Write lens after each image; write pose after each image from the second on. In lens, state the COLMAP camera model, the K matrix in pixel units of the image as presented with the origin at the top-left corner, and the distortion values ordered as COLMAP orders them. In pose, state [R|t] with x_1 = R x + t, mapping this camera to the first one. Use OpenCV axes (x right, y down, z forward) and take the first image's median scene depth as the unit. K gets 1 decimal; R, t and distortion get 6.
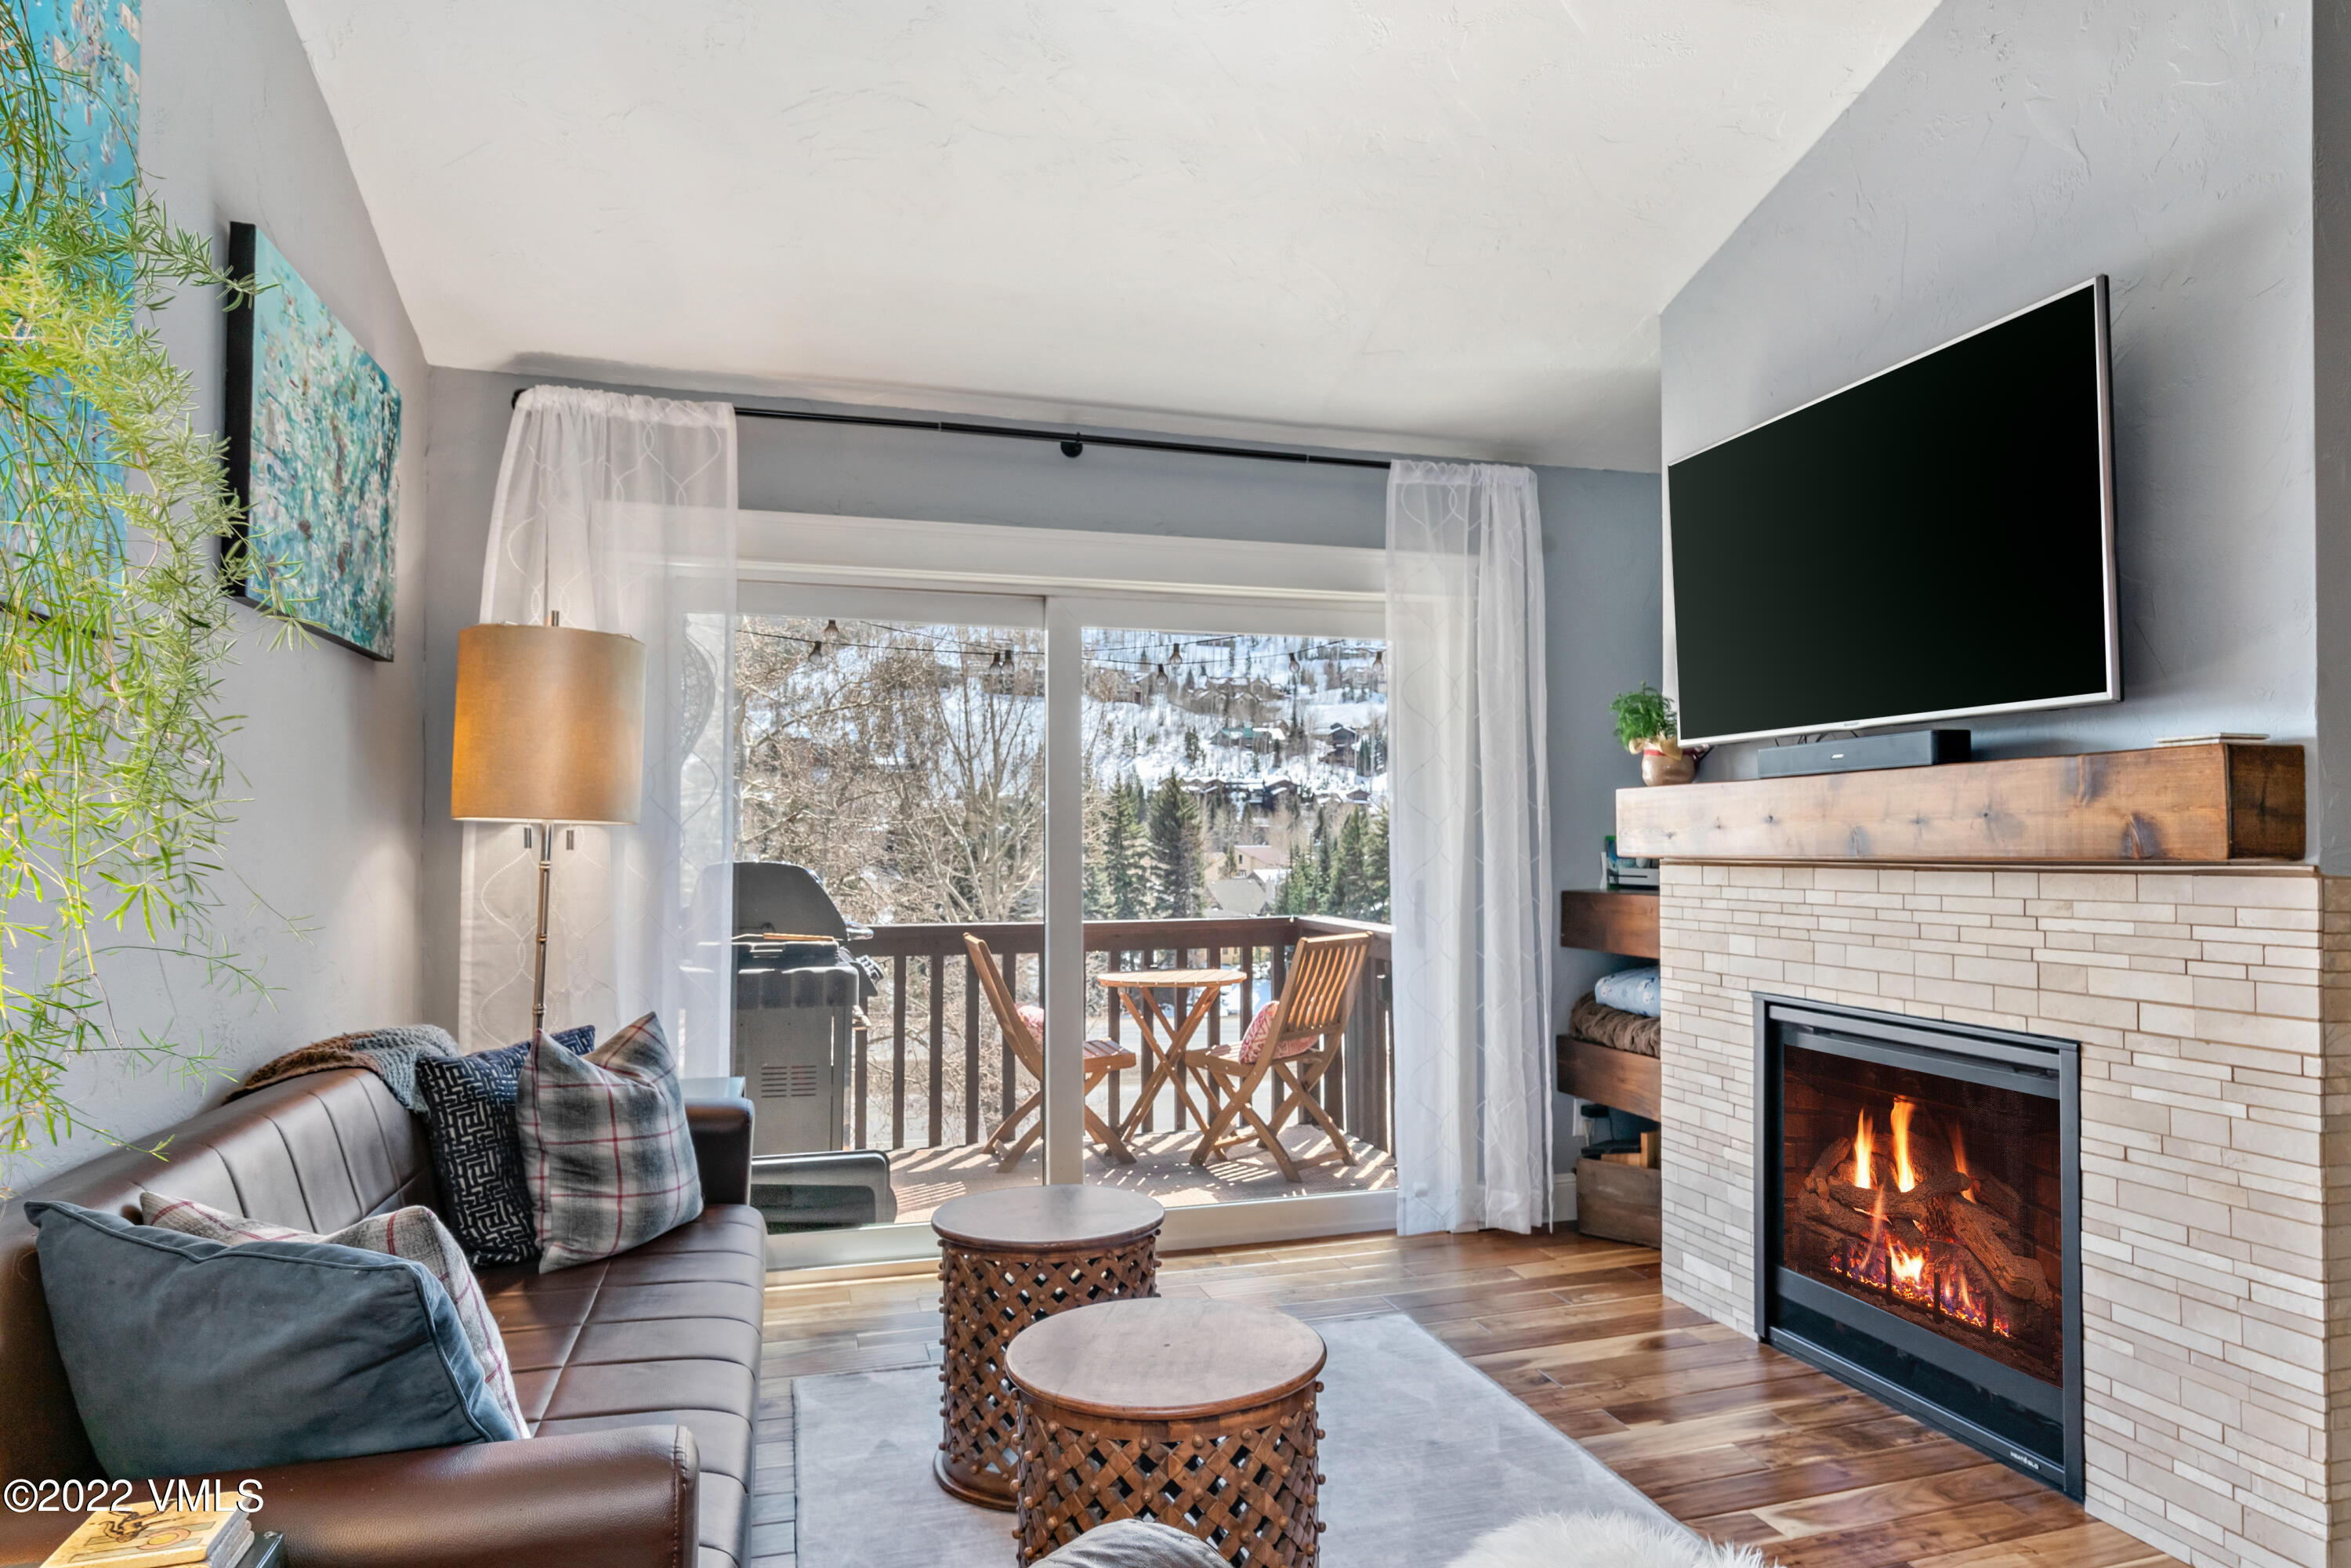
lens RADIAL K [[1426.7, 0, 1267.8], [0, 1426.7, 799.8], [0, 0, 1]] dist [0.008893, 0.002286]
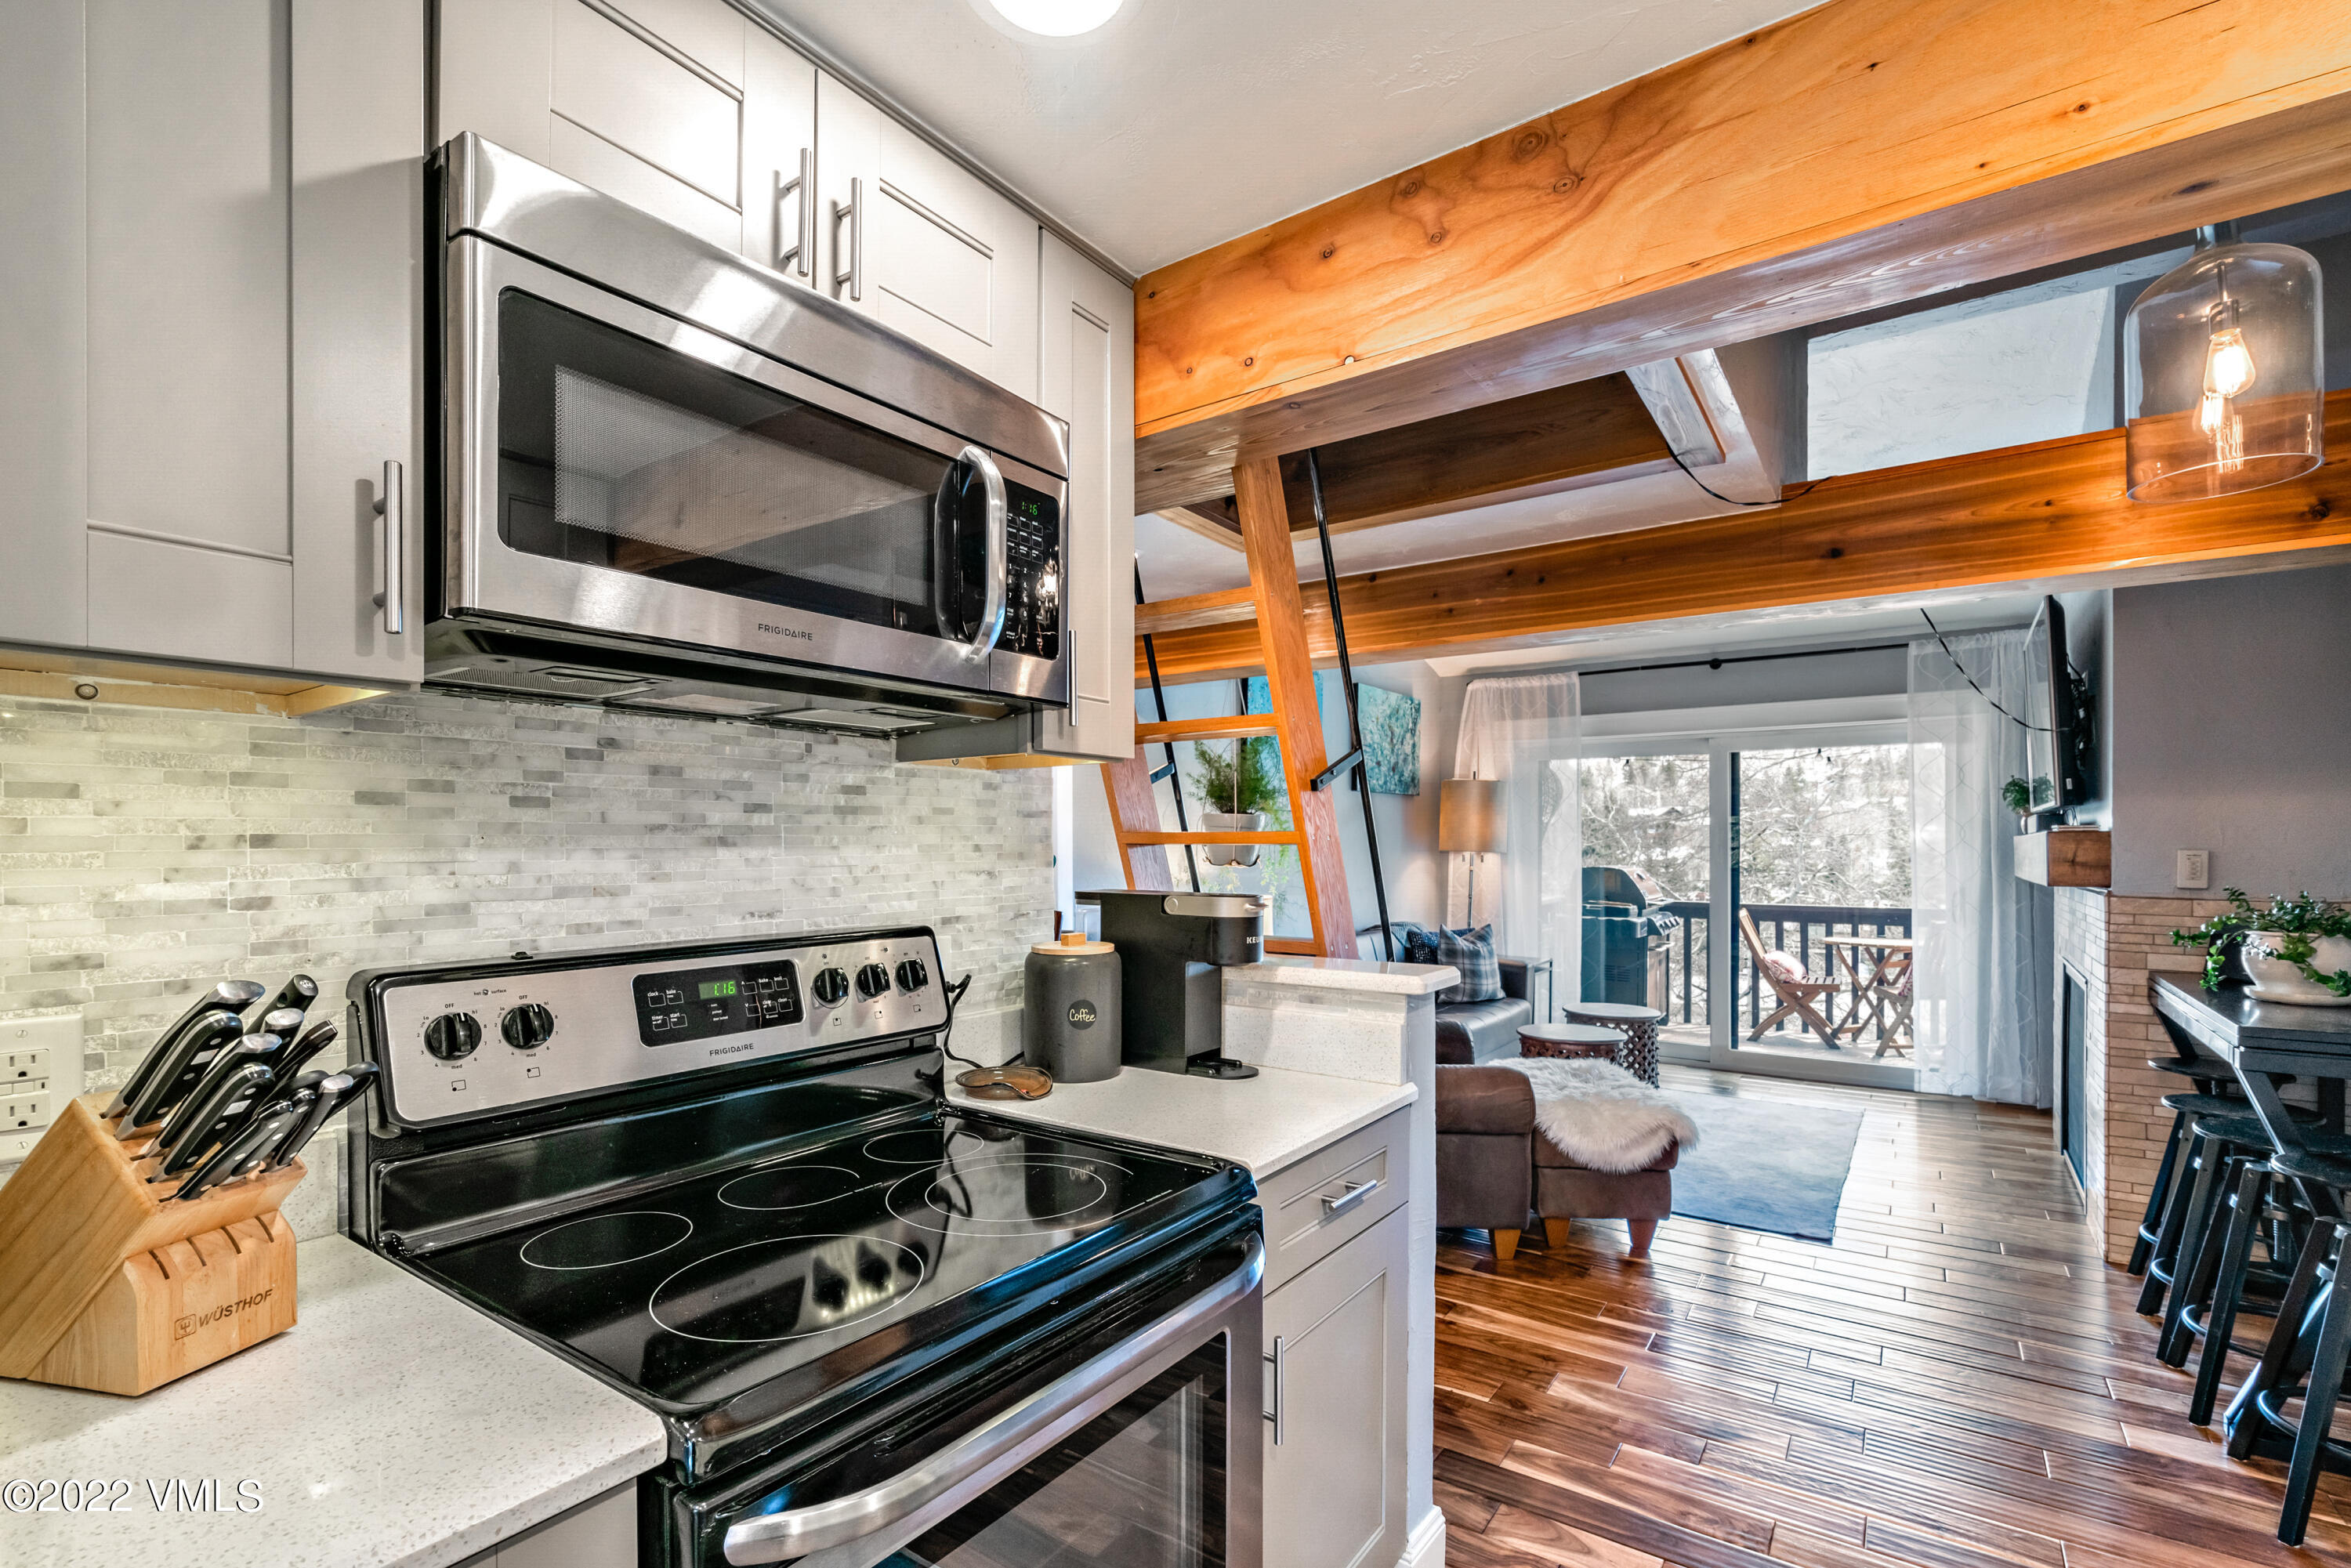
lens RADIAL K [[1071.0, 0, 1141.5], [0, 1071.0, 845.2], [0, 0, 1]] dist [-0.012511, 0.005980]
pose [[0.575572, 0.001456, -0.817750, 0.349238], [0.026289, 0.999449, 0.020283, -0.024691], [0.817329, -0.033172, 0.575216, -0.290429]]
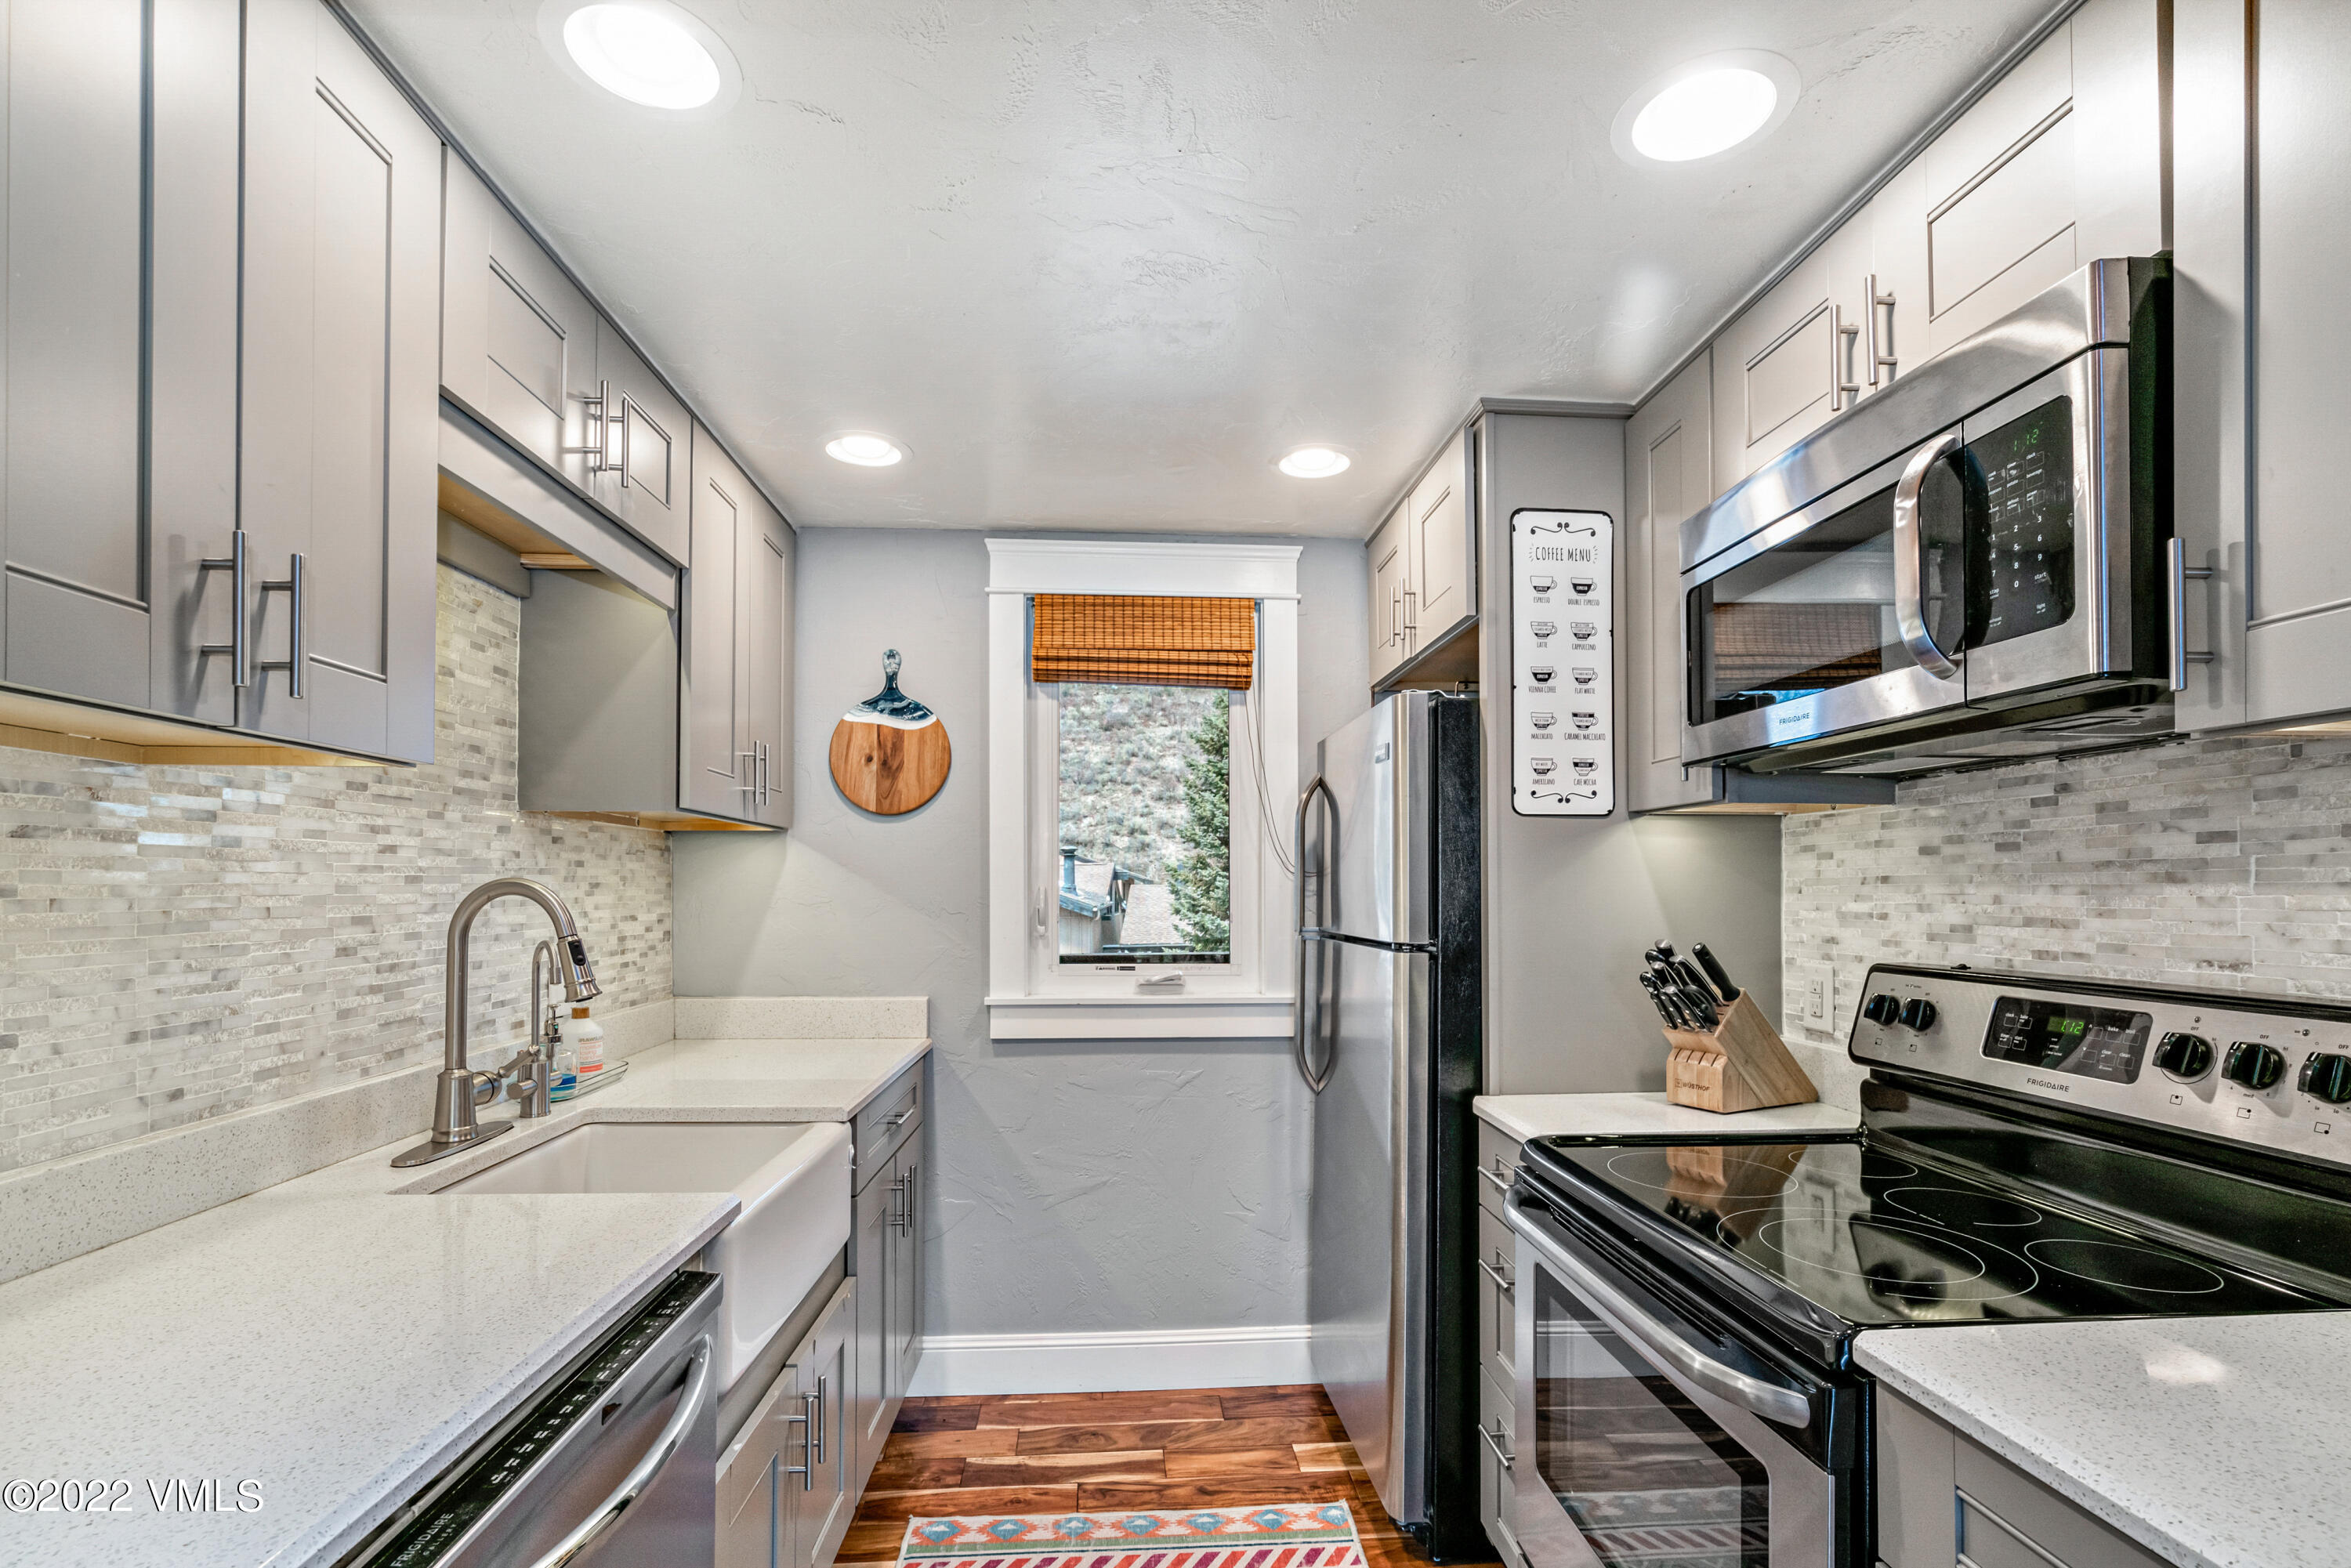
lens RADIAL K [[1071.0, 0, 1181.2], [0, 1071.0, 875.7], [0, 0, 1]] dist [-0.012511, 0.005980]
pose [[-0.965386, 0.005718, 0.260764, 0.253500], [-0.004713, 0.999214, -0.039358, -0.015833], [-0.260784, -0.039225, -0.964600, -0.021999]]
